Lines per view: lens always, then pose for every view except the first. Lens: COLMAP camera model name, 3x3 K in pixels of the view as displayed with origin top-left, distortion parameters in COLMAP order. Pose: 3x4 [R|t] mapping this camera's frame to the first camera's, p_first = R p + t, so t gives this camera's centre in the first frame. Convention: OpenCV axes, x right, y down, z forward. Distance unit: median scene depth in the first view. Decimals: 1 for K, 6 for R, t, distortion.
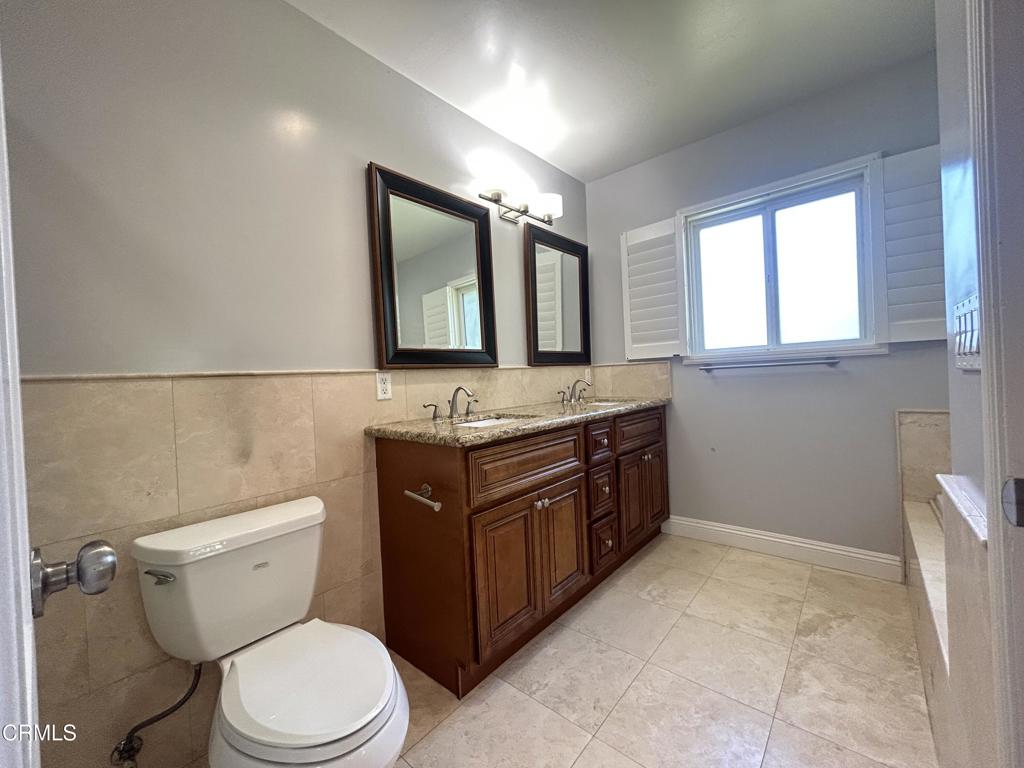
lens RADIAL K [[415.3, 0, 509.1], [0, 415.3, 381.3], [0, 0, 1]] dist [-0.000136, -0.000103]
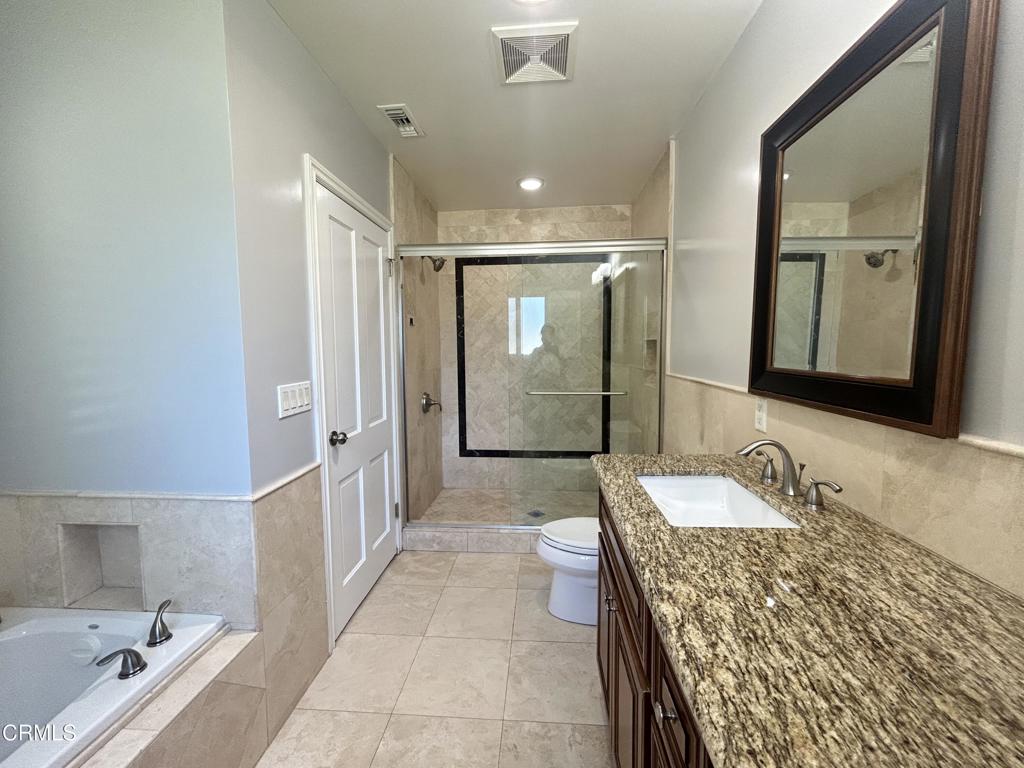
lens RADIAL K [[415.3, 0, 509.1], [0, 415.3, 381.3], [0, 0, 1]] dist [-0.000136, -0.000103]
pose [[-0.801495, 0.100017, -0.589579, 0.576601], [0.032912, 0.991798, 0.123508, -0.171264], [0.597096, 0.079587, -0.798212, 1.375934]]
